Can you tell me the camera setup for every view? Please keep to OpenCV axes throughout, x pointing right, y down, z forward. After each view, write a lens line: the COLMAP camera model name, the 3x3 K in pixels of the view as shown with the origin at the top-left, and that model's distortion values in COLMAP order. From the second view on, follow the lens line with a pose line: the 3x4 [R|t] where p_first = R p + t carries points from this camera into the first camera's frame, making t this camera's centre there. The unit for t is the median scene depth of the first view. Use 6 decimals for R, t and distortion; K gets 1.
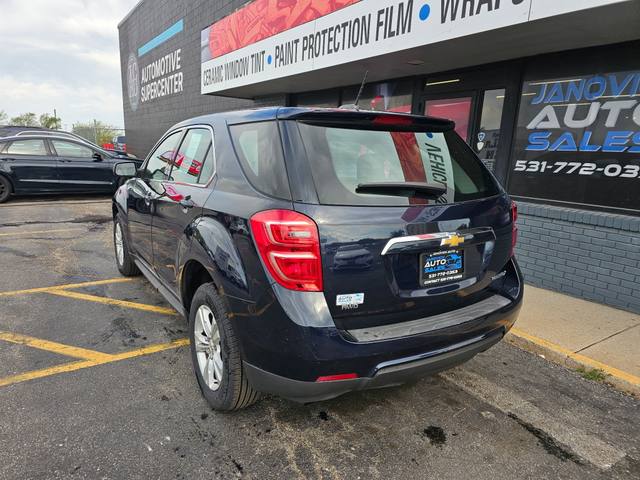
lens RADIAL K [[429.2, 0, 308.7], [0, 429.2, 245.7], [0, 0, 1]] dist [0.048163, -0.047537]
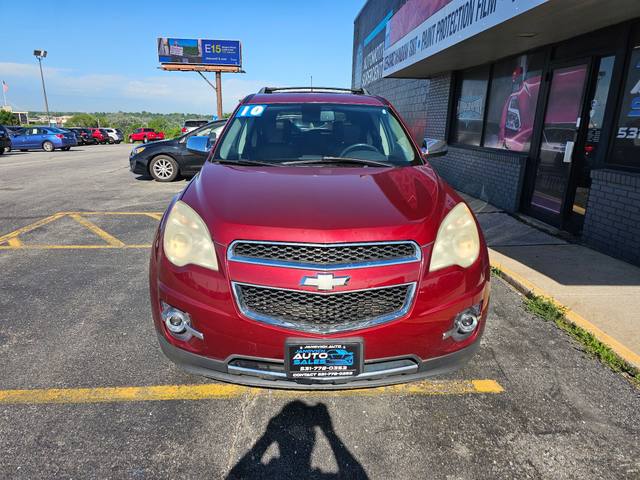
lens RADIAL K [[429.2, 0, 311.3], [0, 429.2, 232.9], [0, 0, 1]] dist [0.048163, -0.047537]
pose [[0.863103, 0.106556, -0.493659, 0.401835], [-0.099881, 0.994196, 0.039966, 0.067909], [0.495053, 0.014813, 0.868737, -0.177931]]
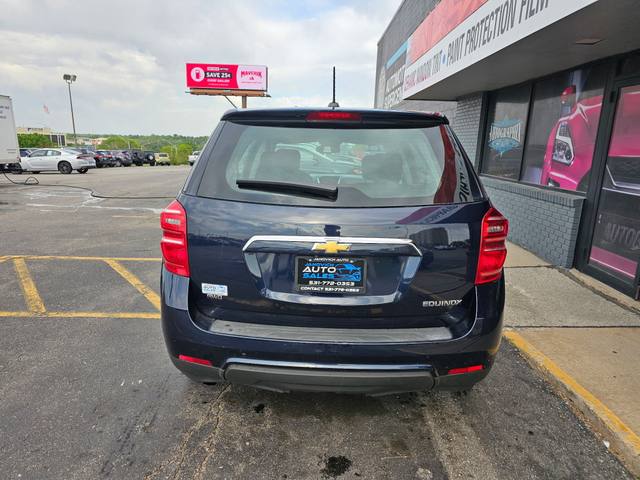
lens RADIAL K [[429.2, 0, 310.9], [0, 429.2, 237.9], [0, 0, 1]] dist [0.048163, -0.047537]
pose [[0.831676, 0.104193, -0.545397, 0.324814], [-0.120597, 0.992685, 0.005746, -0.012616], [0.542007, 0.060995, 0.838158, 0.093413]]
